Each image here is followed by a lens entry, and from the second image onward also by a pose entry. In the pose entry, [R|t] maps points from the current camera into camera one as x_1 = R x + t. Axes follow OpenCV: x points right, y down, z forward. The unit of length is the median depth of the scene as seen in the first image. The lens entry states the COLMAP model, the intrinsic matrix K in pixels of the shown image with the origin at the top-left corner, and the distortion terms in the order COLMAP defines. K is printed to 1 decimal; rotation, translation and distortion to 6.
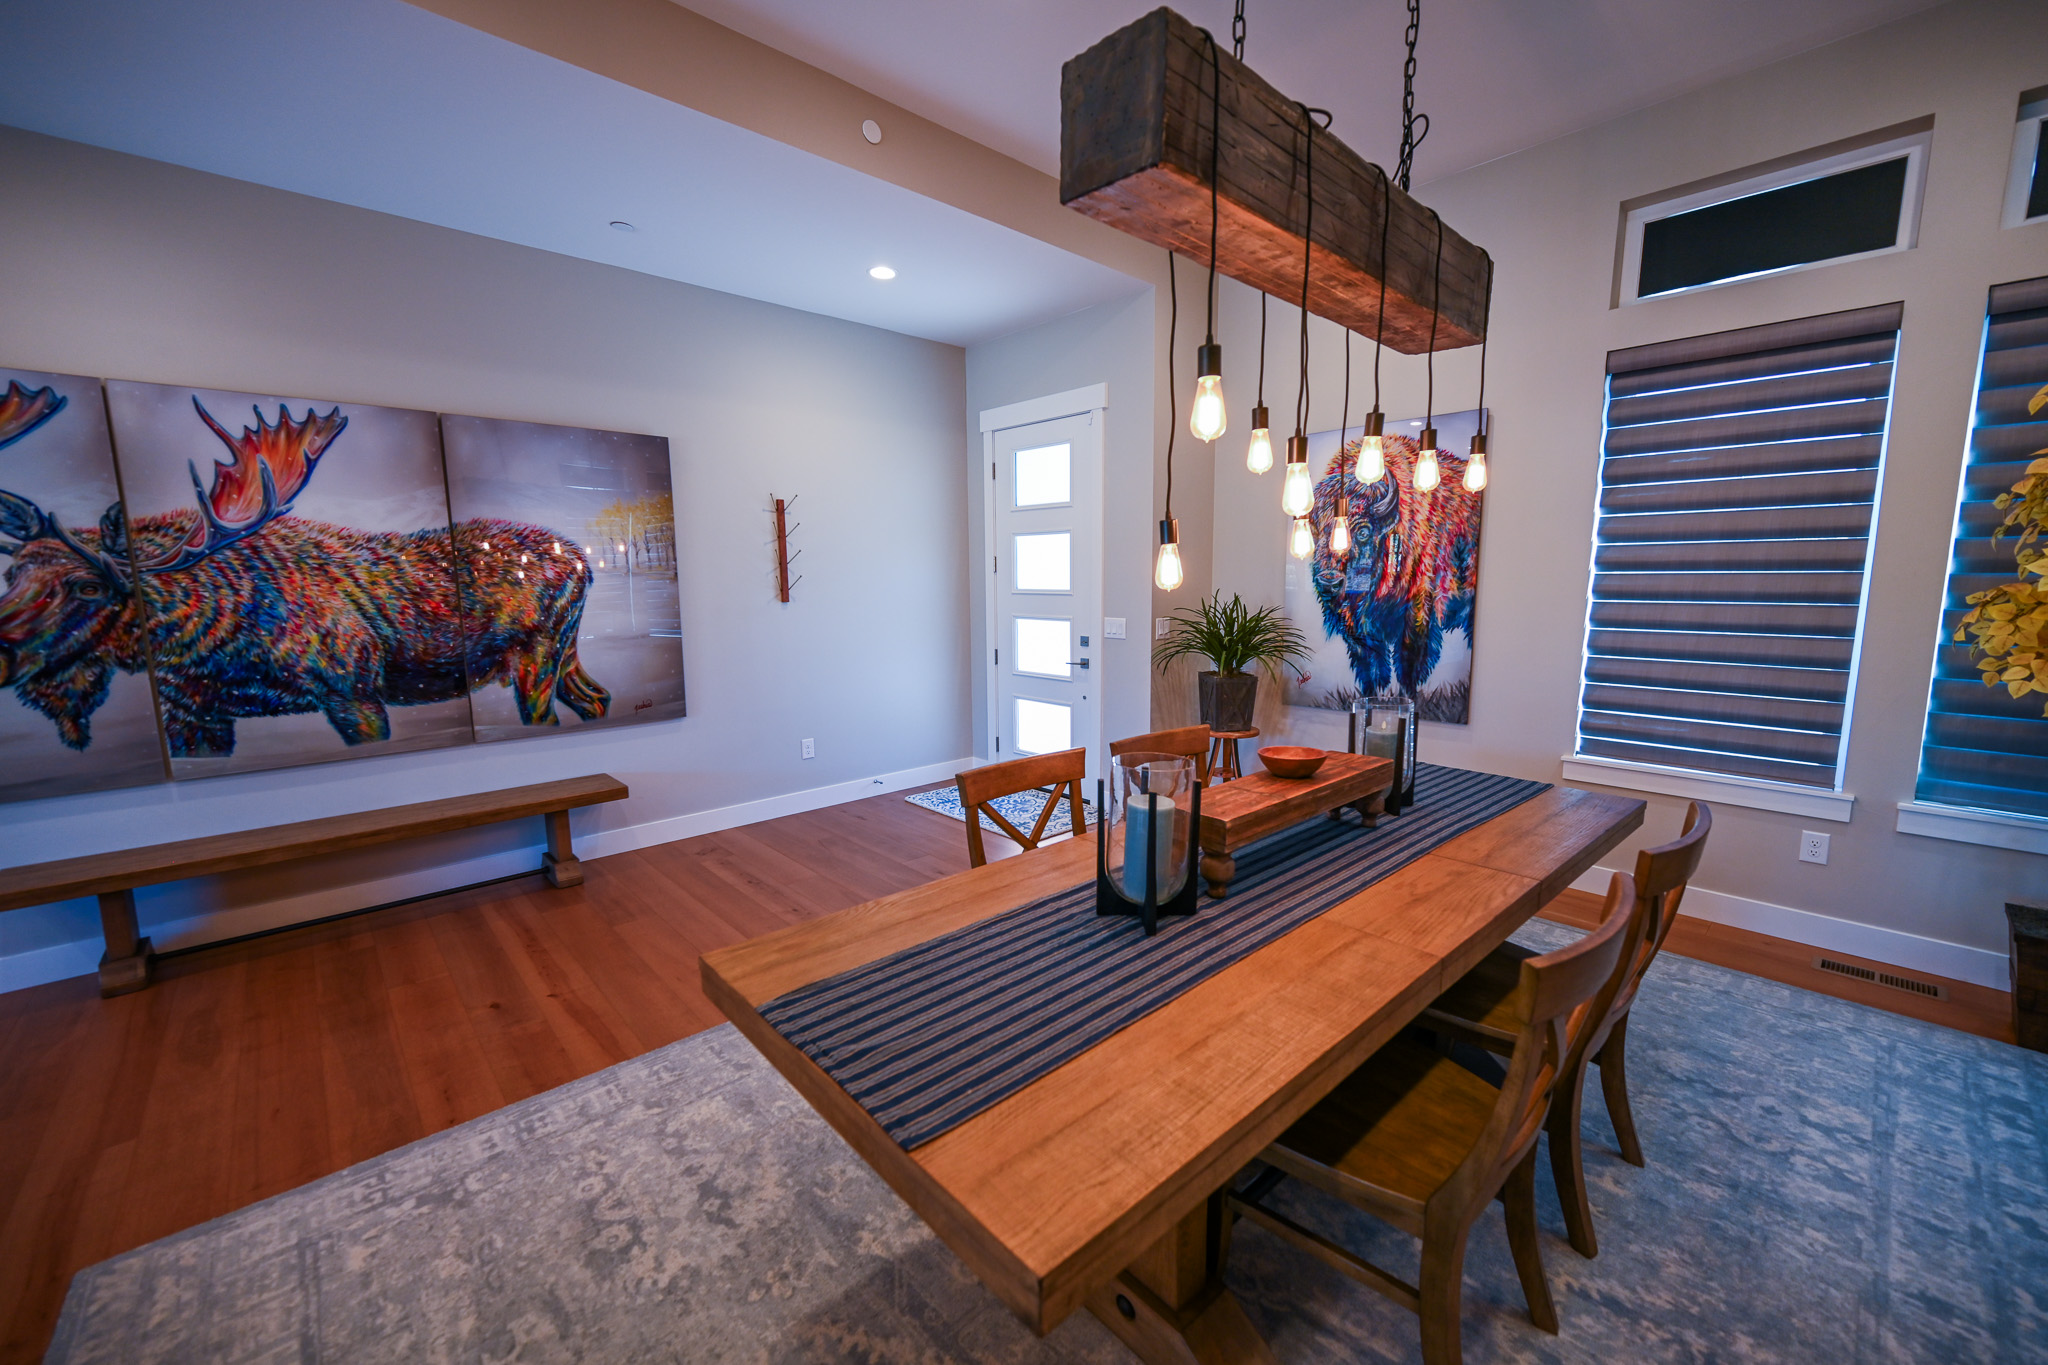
lens RADIAL K [[803.9, 0, 1026.5], [0, 803.9, 690.7], [0, 0, 1]] dist [-0.000415, -0.000369]
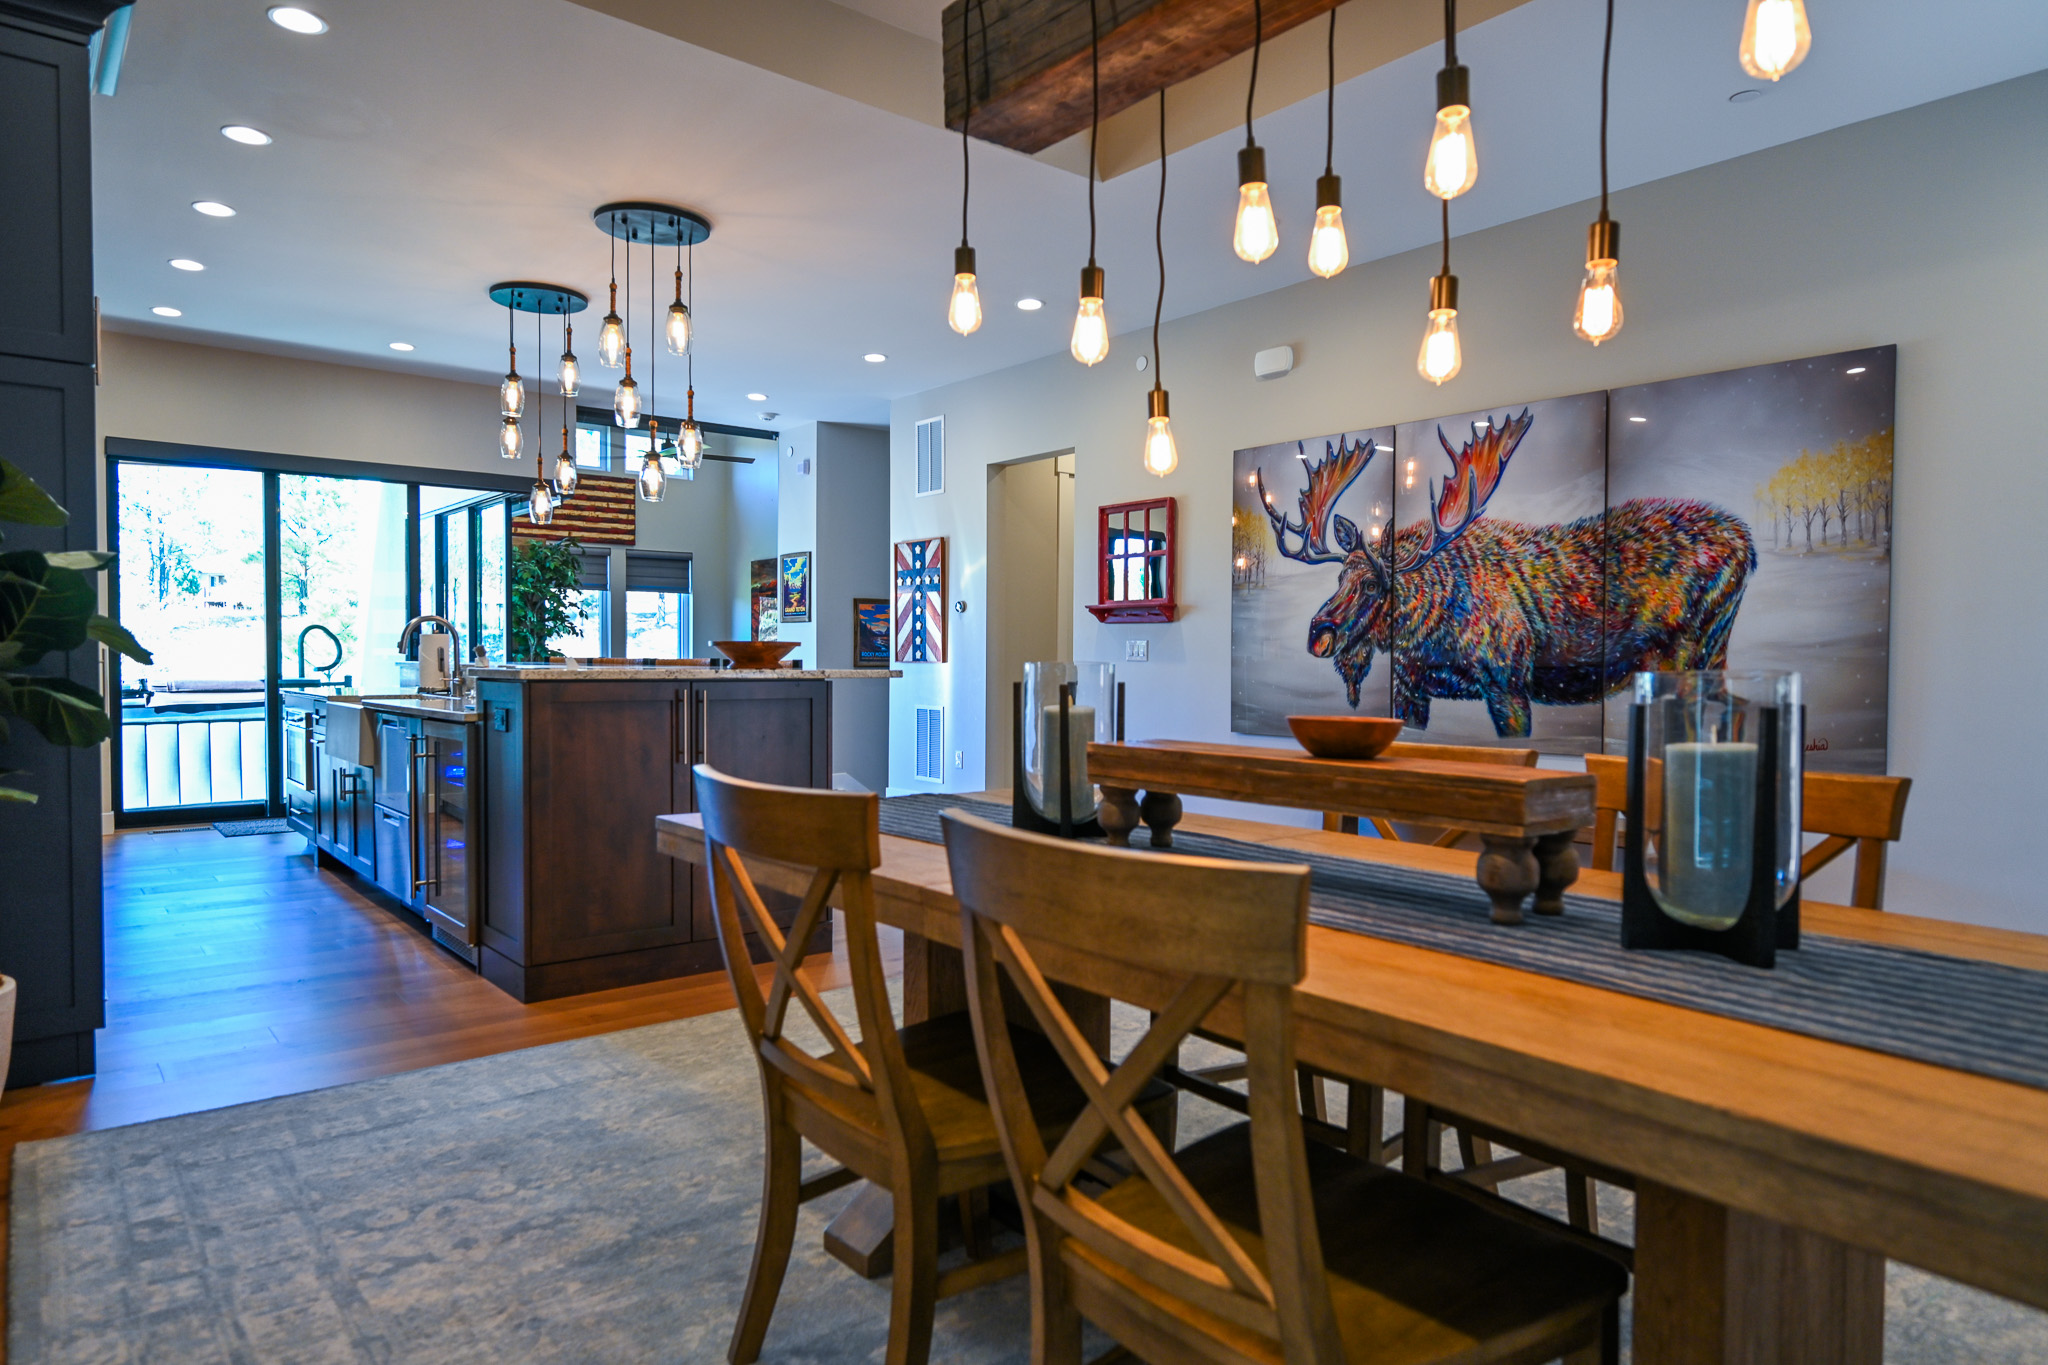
lens RADIAL K [[1228.4, 0, 1024.0], [0, 1228.4, 682.5], [0, 0, 1]] dist [-0.000470, 0.000468]
pose [[-0.059747, 0.029928, -0.997765, 0.731894], [-0.148039, 0.988232, 0.038507, 0.029242], [0.987175, 0.150009, -0.054613, 0.479125]]
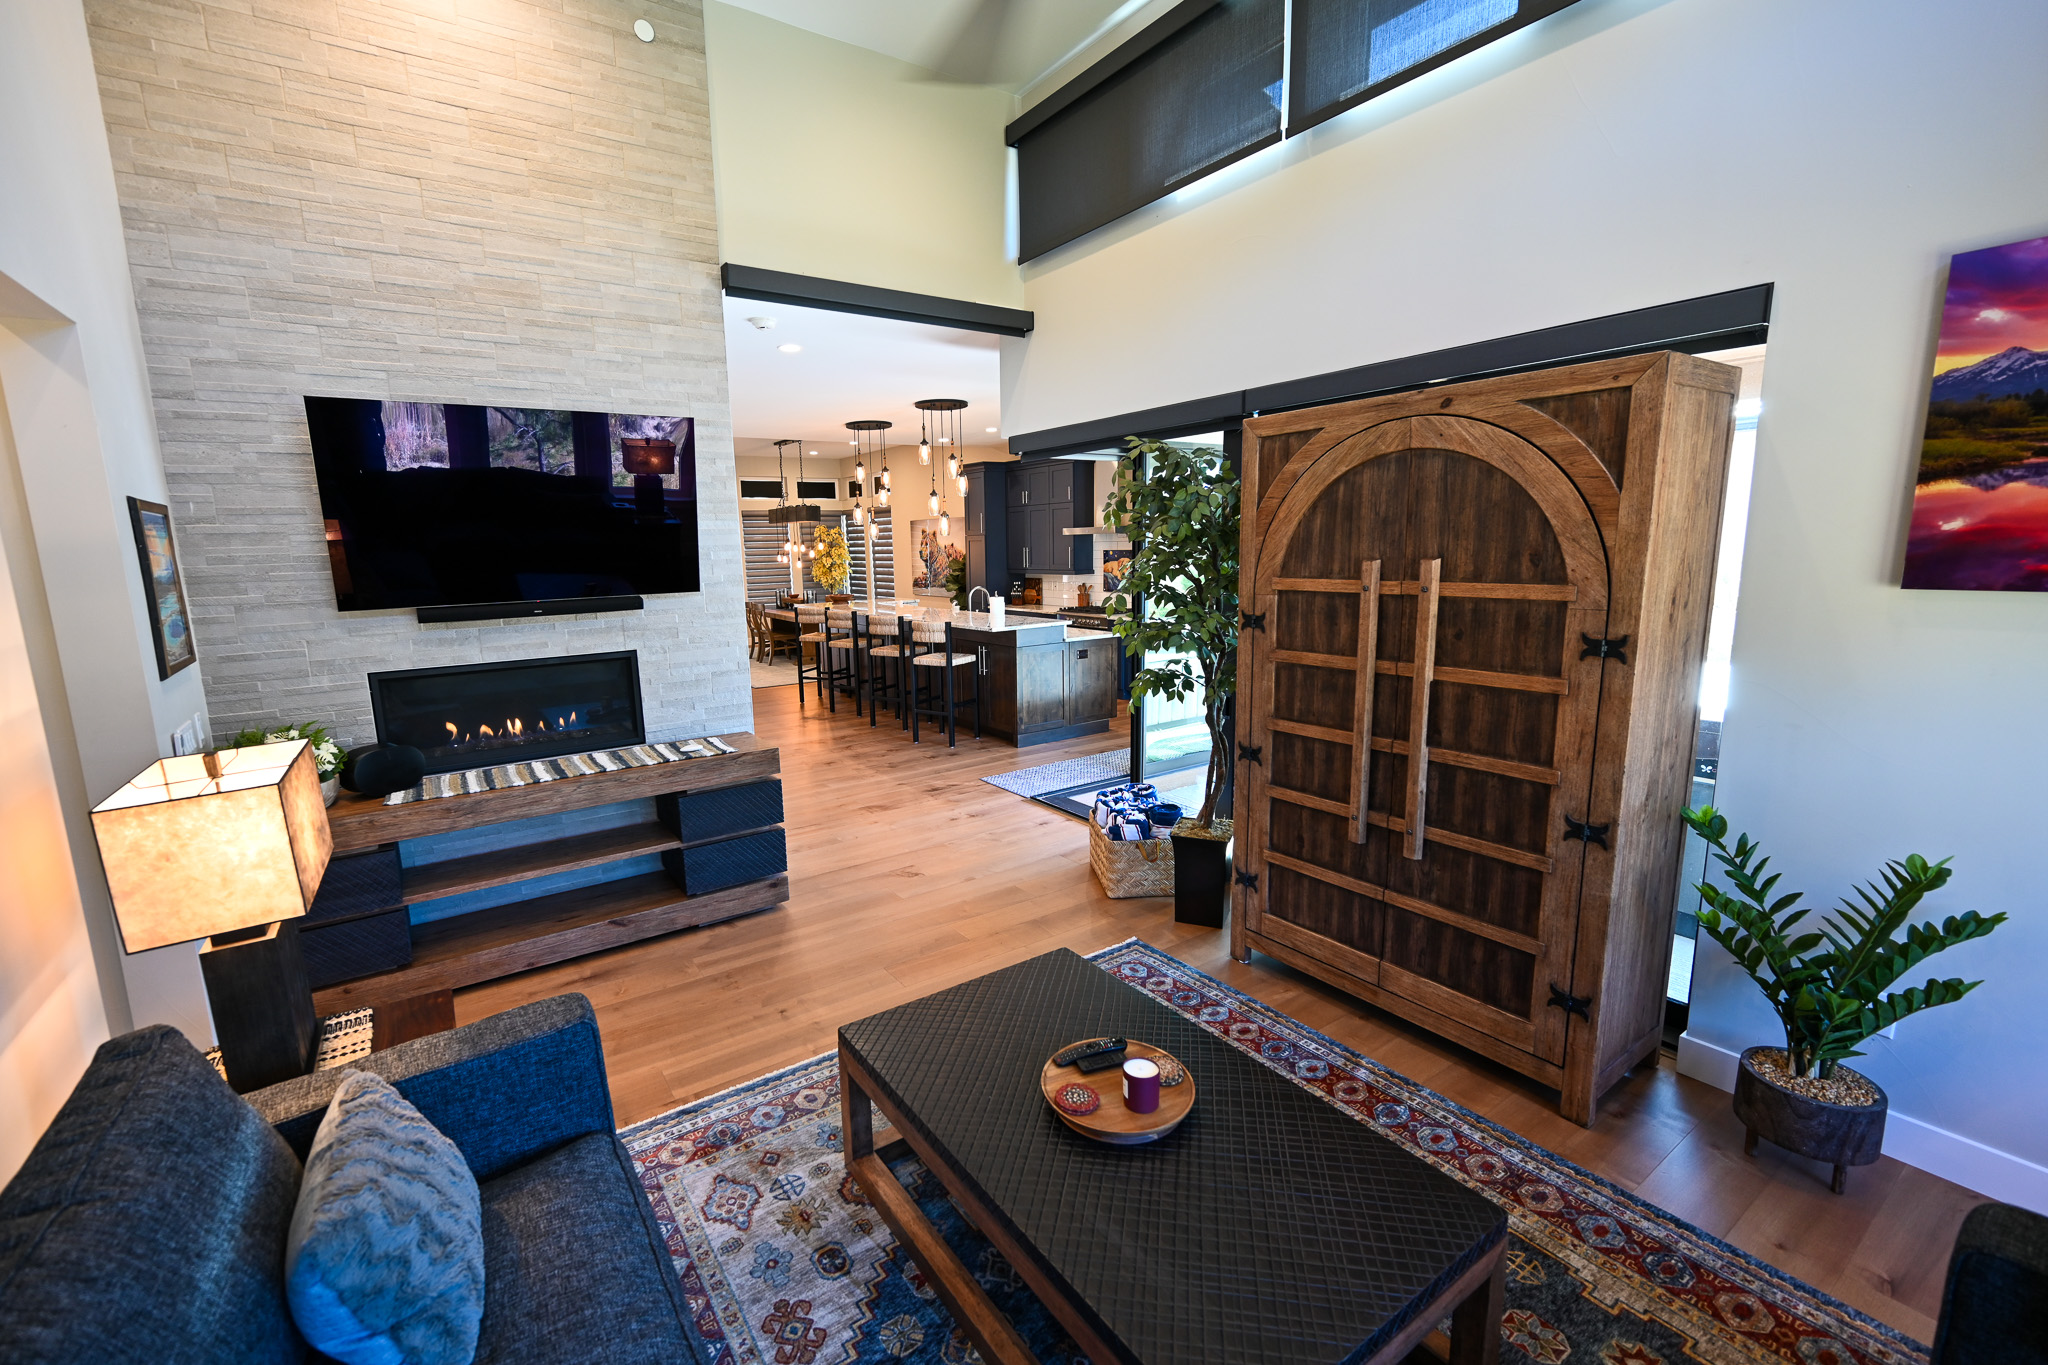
lens RADIAL K [[845.4, 0, 974.7], [0, 845.4, 686.4], [0, 0, 1]] dist [-0.009399, -0.000243]
pose [[0.164061, -0.162397, 0.972991, -3.381507], [0.165708, 0.976876, 0.135105, 0.071161], [-0.972432, 0.139067, 0.187178, -0.835014]]
